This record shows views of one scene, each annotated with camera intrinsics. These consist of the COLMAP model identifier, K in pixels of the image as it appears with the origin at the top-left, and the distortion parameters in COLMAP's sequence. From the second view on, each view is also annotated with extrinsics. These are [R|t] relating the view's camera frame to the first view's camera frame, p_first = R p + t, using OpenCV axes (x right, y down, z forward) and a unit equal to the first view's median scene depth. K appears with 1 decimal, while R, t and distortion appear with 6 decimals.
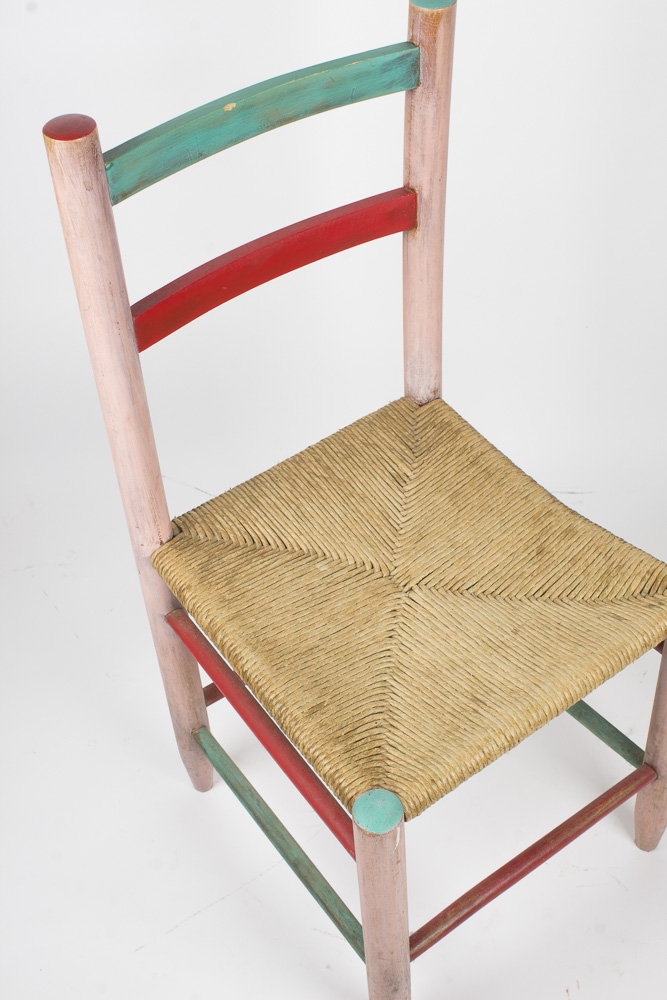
lens RADIAL K [[1353.3, 0, 333.5], [0, 1353.3, 500.0], [0, 0, 1]] dist [-0.052308, -0.013388]
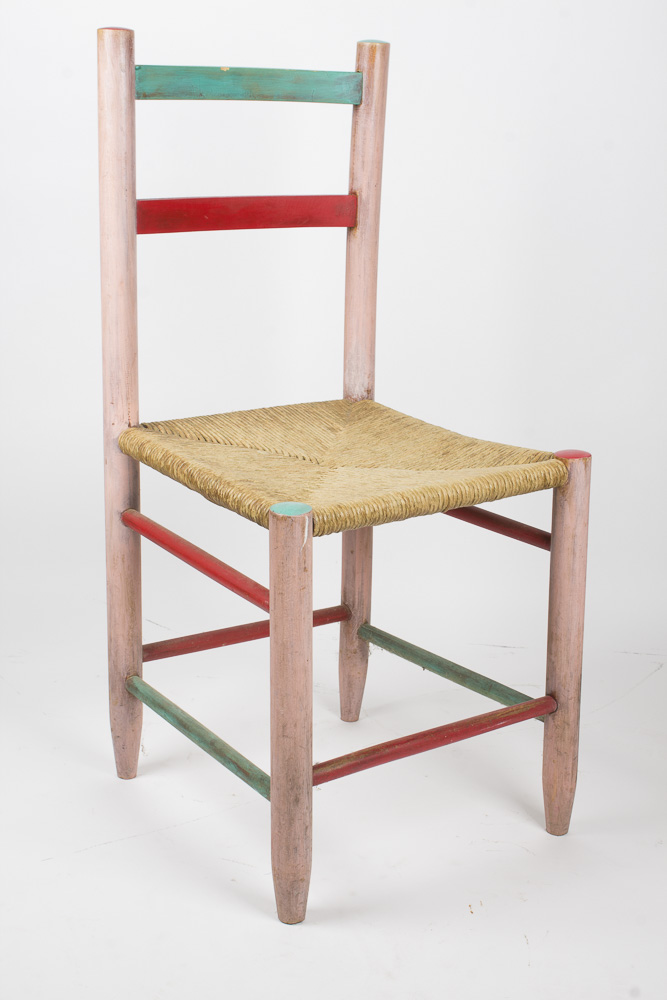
lens RADIAL K [[1612.6, 0, 333.5], [0, 1612.6, 500.0], [0, 0, 1]] dist [-0.019694, 0.070194]
pose [[0.997580, 0.068960, -0.008822, 0.070996], [-0.064002, 0.861399, -0.503880, 0.808065], [-0.027148, 0.503226, 0.863729, -0.205822]]
